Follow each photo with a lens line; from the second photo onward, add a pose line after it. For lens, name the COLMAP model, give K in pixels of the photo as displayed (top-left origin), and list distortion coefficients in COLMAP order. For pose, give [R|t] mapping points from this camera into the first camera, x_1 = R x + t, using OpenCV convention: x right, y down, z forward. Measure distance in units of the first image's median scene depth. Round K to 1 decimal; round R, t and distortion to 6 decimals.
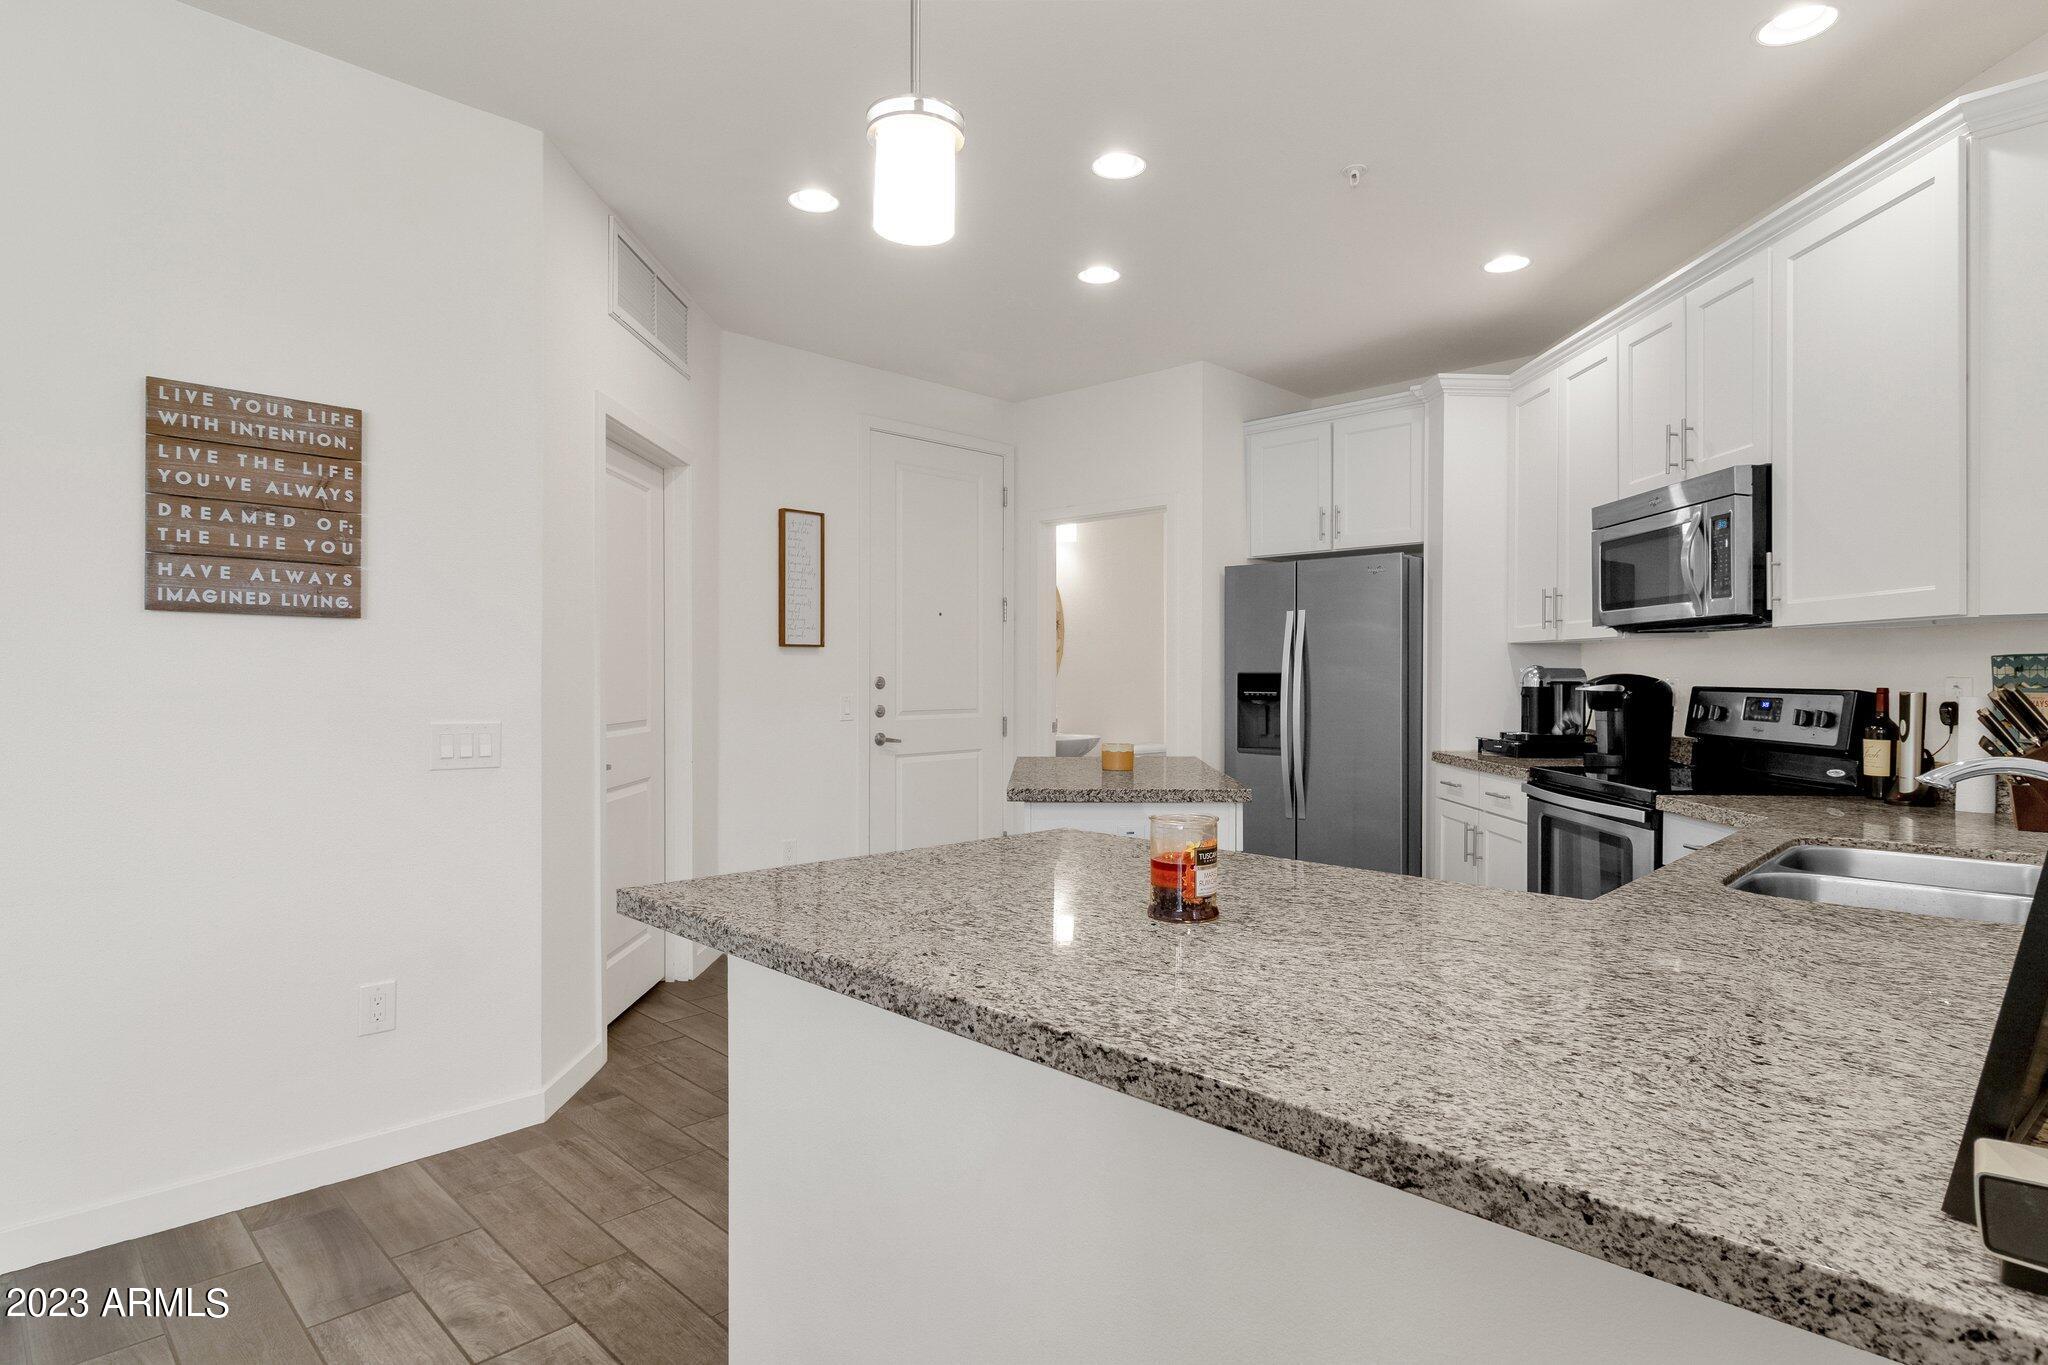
lens RADIAL K [[1073.9, 0, 1046.1], [0, 1073.9, 678.4], [0, 0, 1]] dist [0.000325, -0.000017]
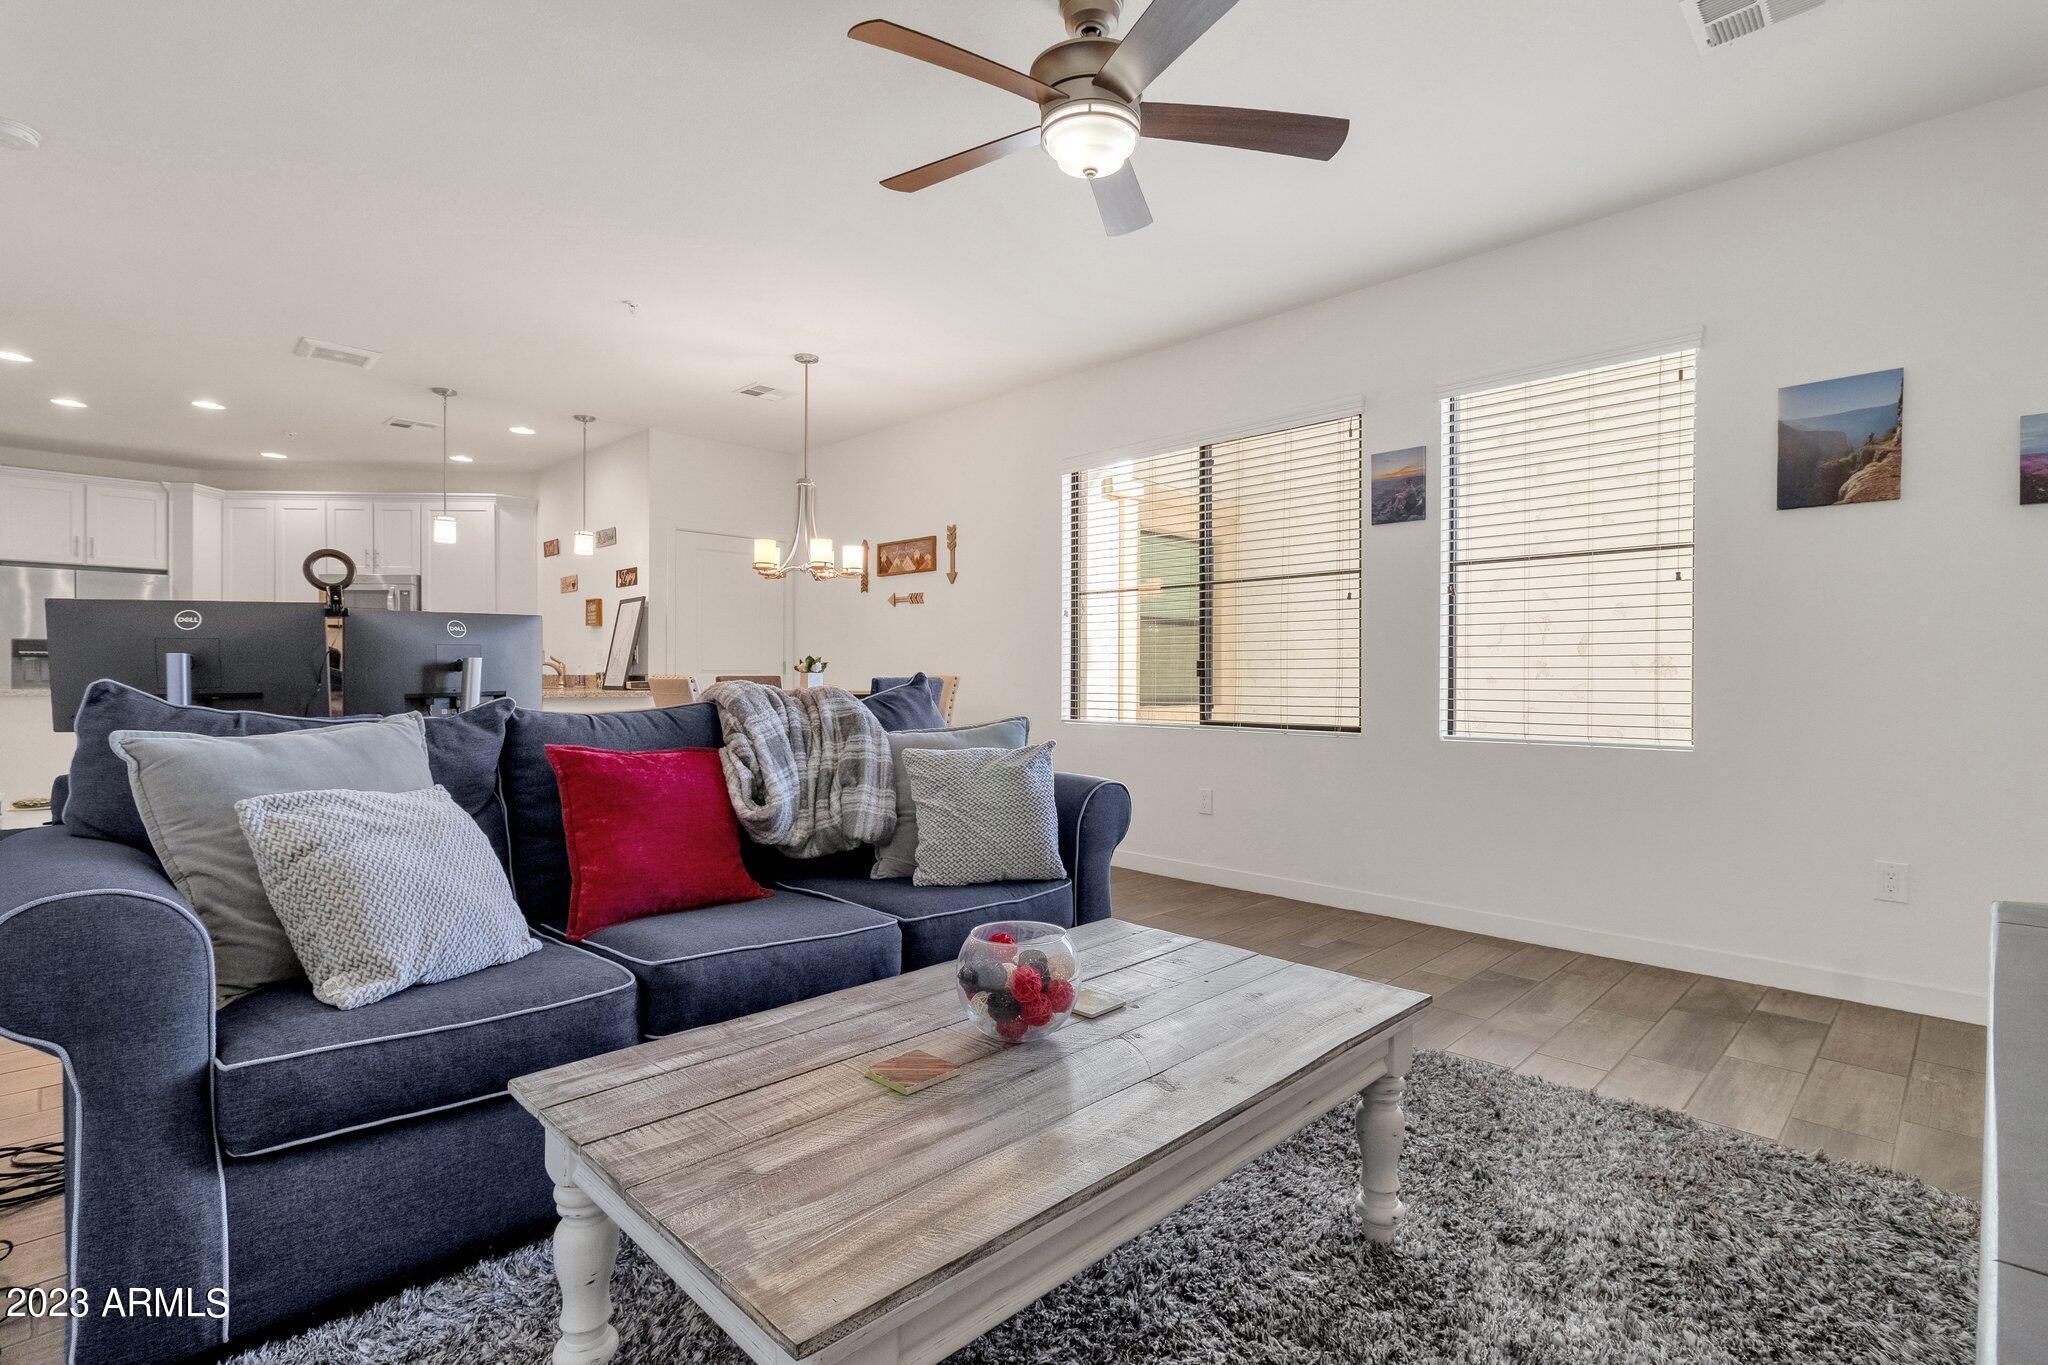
lens RADIAL K [[972.7, 0, 1038.7], [0, 972.7, 682.6], [0, 0, 1]] dist [0.012459, -0.000011]
pose [[0.011224, -0.010705, 0.999880, -1.474721], [-0.003356, 0.999937, 0.010743, 0.045904], [-0.999931, -0.003476, 0.011188, -0.545837]]
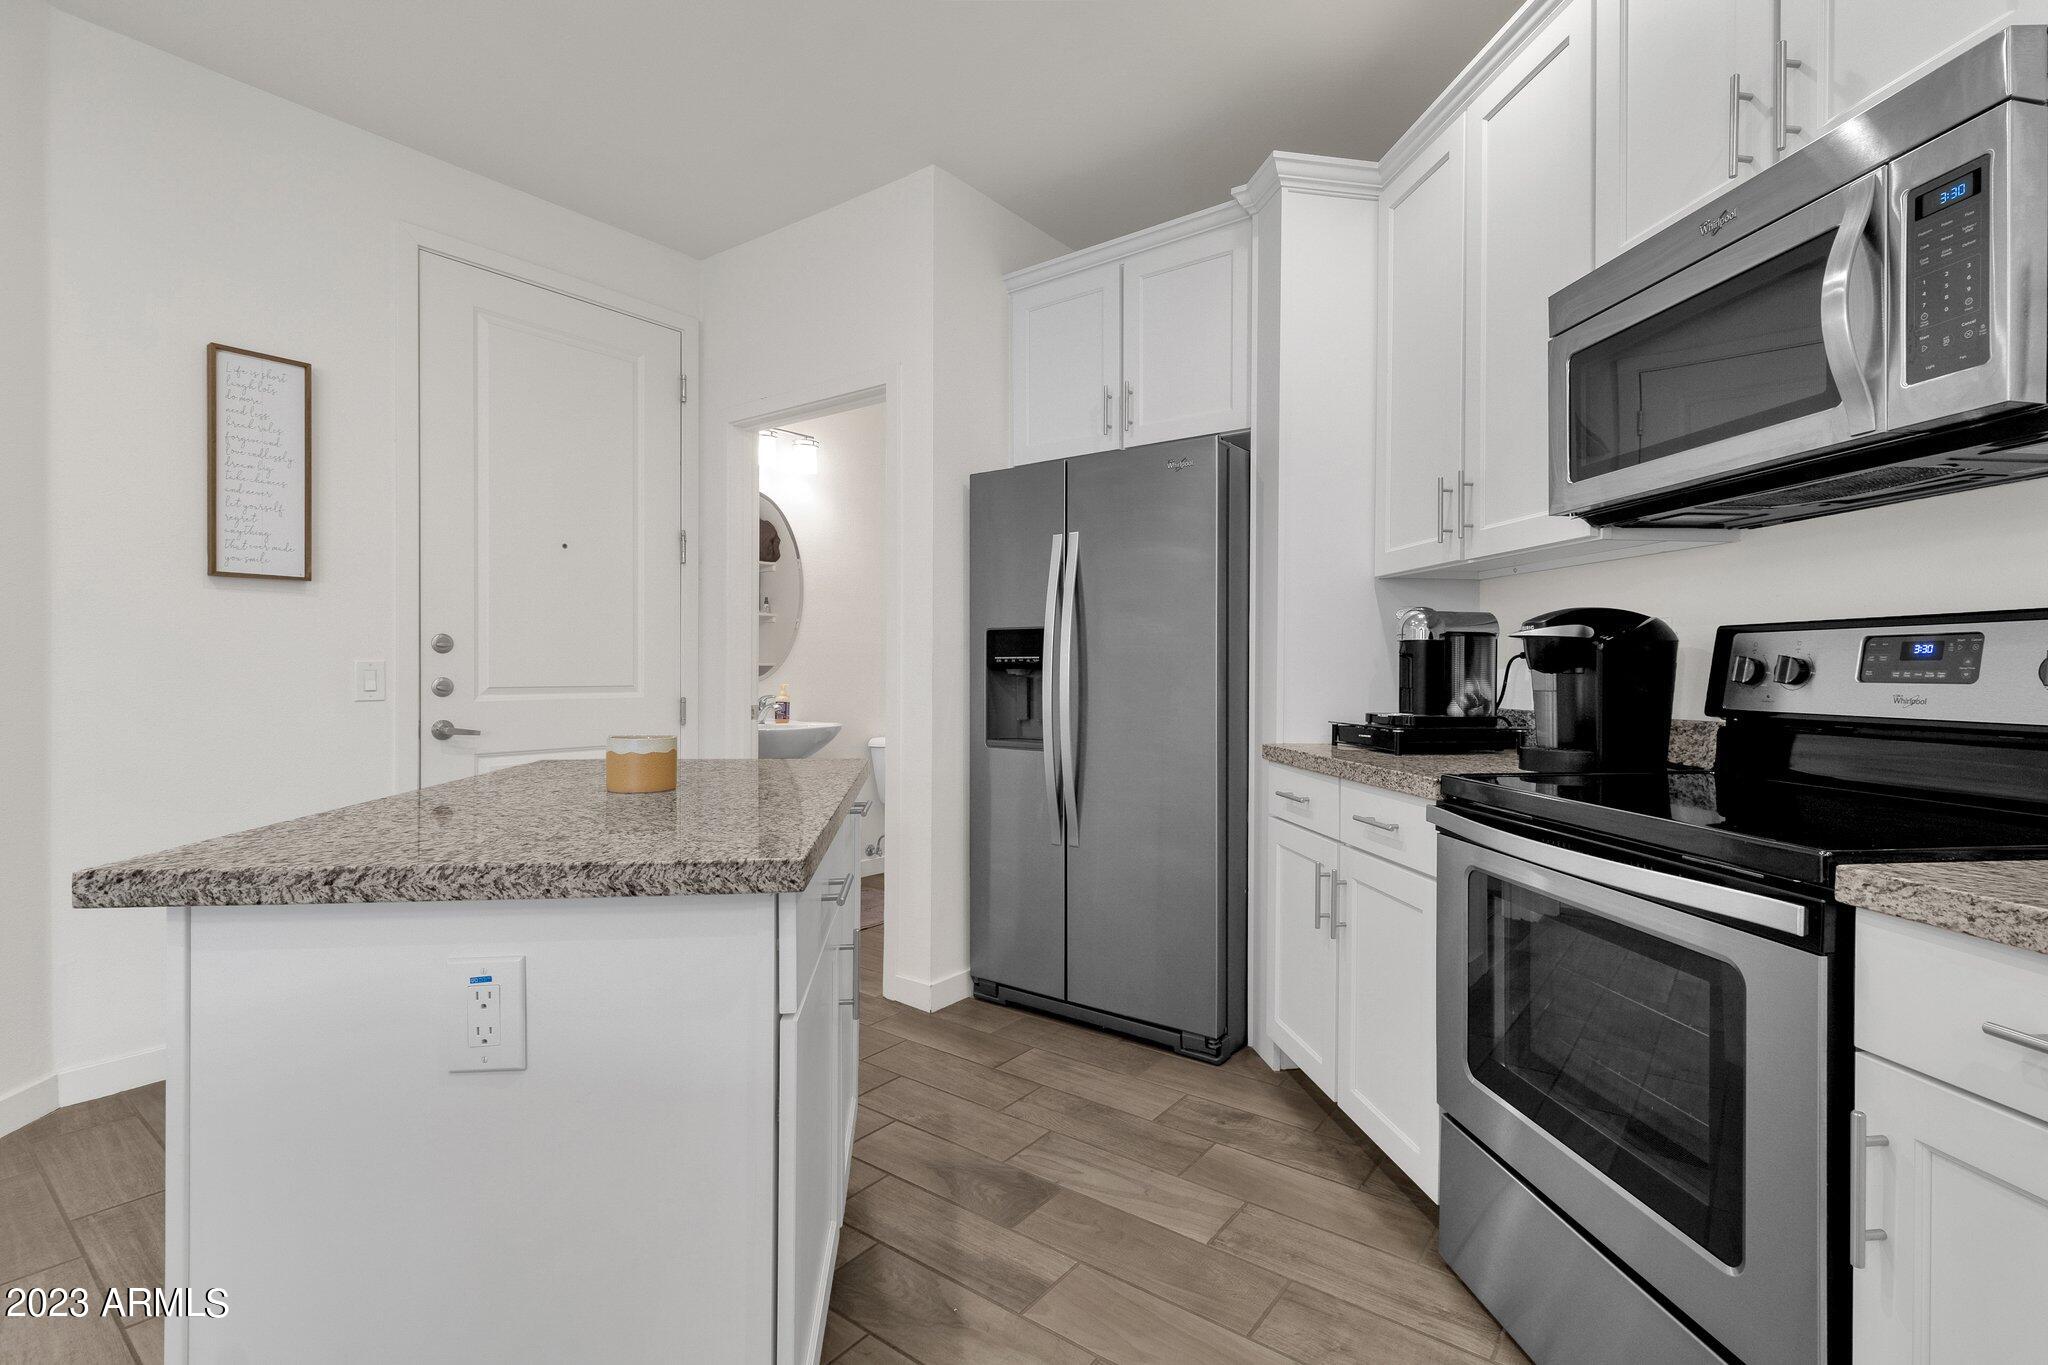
lens RADIAL K [[945.0, 0, 1046.9], [0, 945.0, 677.4], [0, 0, 1]] dist [0.004216, 0.000709]
pose [[0.992225, 0.000995, 0.124454, 0.179335], [-0.001200, 0.999998, 0.001567, 0.030529], [-0.124453, -0.001704, 0.992224, 0.507347]]
